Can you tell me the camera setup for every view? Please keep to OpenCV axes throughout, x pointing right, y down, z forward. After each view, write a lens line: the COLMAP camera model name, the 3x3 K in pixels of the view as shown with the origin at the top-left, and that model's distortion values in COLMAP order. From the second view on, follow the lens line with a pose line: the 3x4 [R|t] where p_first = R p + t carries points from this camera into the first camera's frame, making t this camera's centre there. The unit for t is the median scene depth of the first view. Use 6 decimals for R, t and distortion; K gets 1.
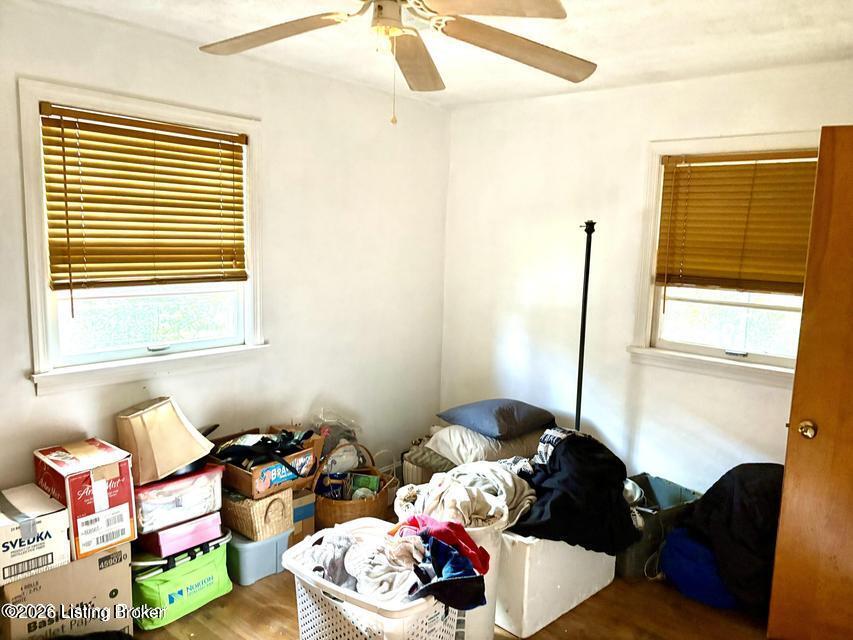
lens RADIAL K [[652.2, 0, 425.0], [0, 652.2, 324.6], [0, 0, 1]] dist [0.010574, -0.000110]
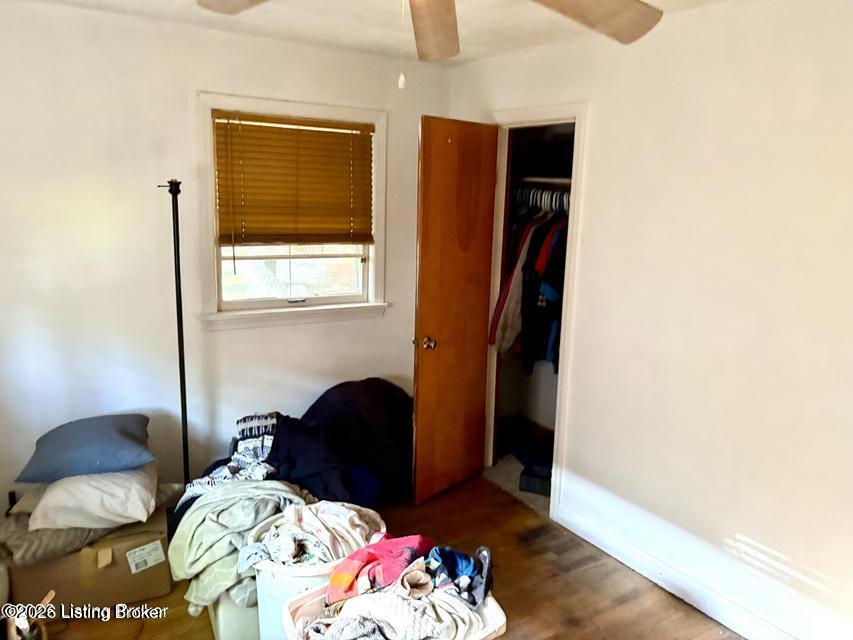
lens RADIAL K [[652.2, 0, 425.3], [0, 652.2, 315.3], [0, 0, 1]] dist [0.010574, -0.000110]
pose [[0.286360, -0.202571, 0.936463, -0.493267], [0.117735, 0.977427, 0.175430, -0.098696], [-0.950861, 0.060018, 0.303746, 0.447207]]
